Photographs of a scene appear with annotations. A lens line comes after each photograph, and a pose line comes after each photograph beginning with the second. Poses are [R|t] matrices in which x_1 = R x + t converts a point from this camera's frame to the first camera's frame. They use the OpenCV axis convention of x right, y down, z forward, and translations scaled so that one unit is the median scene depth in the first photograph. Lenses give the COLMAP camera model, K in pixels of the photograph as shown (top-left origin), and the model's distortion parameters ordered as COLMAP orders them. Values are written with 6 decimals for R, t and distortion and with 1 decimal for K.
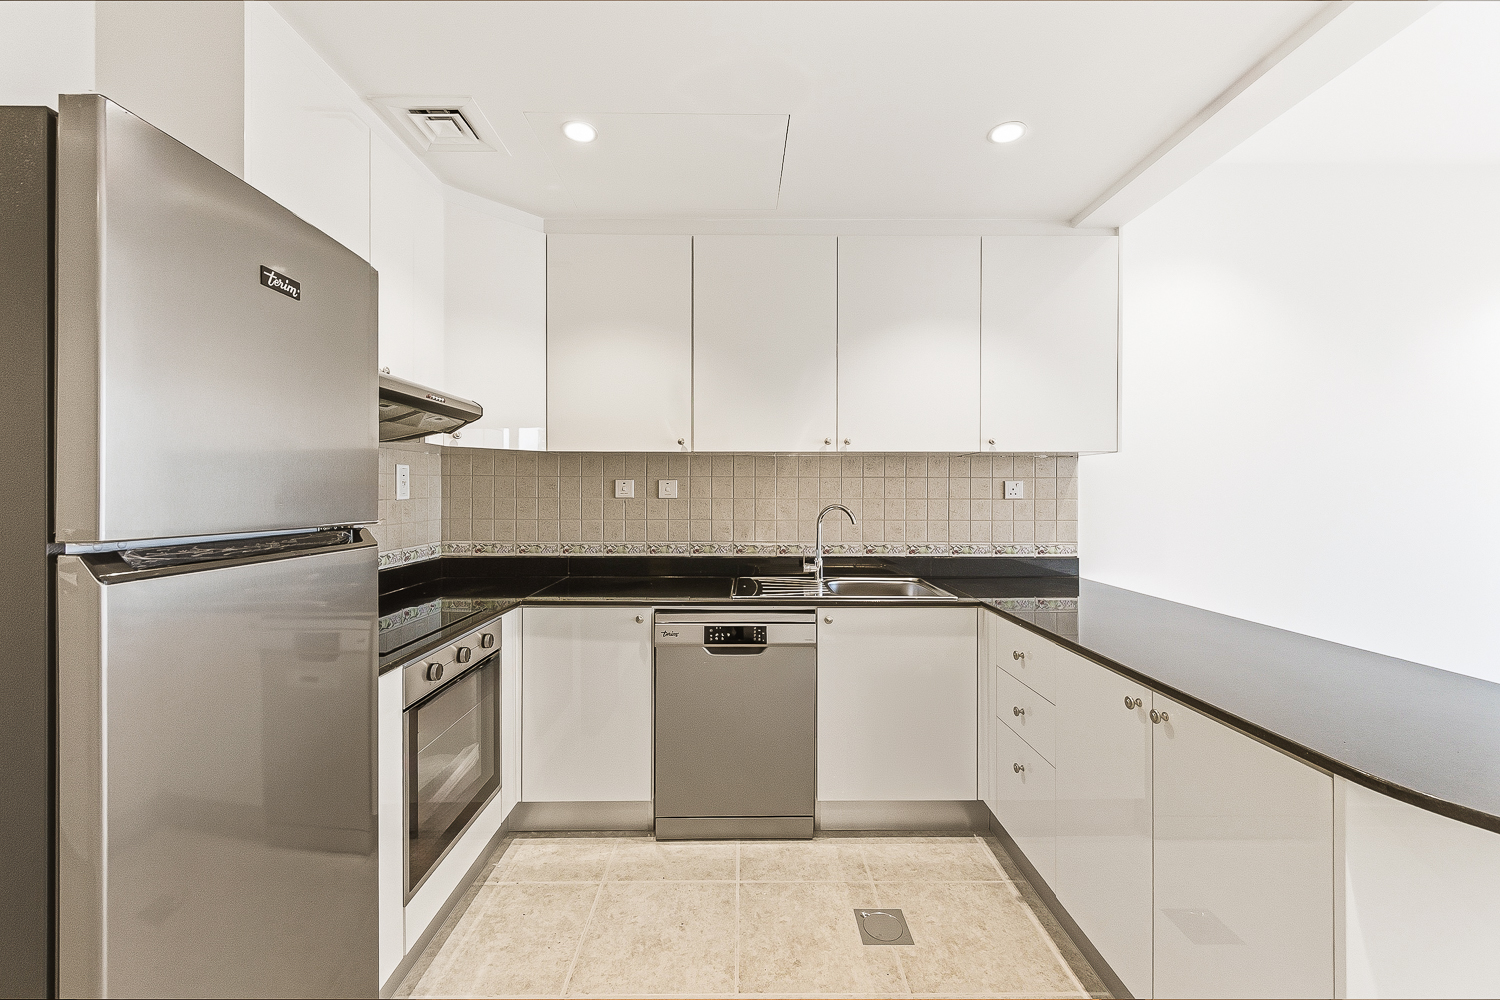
lens RADIAL K [[587.0, 0, 743.6], [0, 587.0, 495.5], [0, 0, 1]] dist [0.009026, -0.003713]
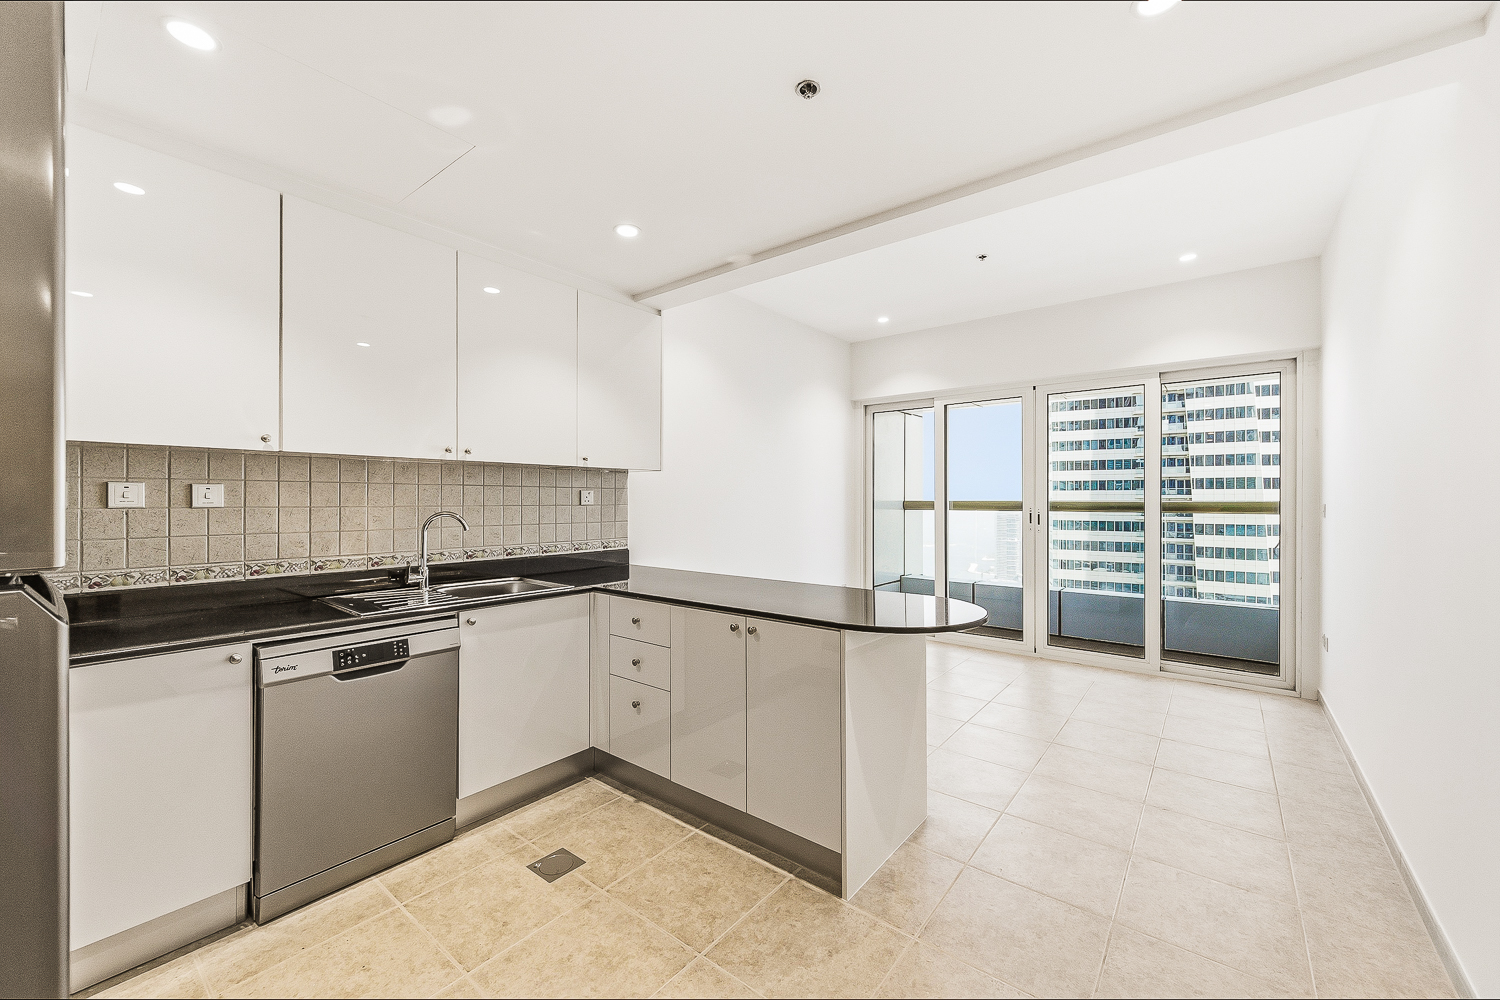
lens RADIAL K [[587.0, 0, 743.6], [0, 587.0, 495.5], [0, 0, 1]] dist [0.009026, -0.003713]
pose [[0.638565, 0.005150, 0.769551, -0.344508], [0.001449, 0.999968, -0.007895, -0.004685], [-0.769566, 0.006156, 0.638537, -0.045046]]
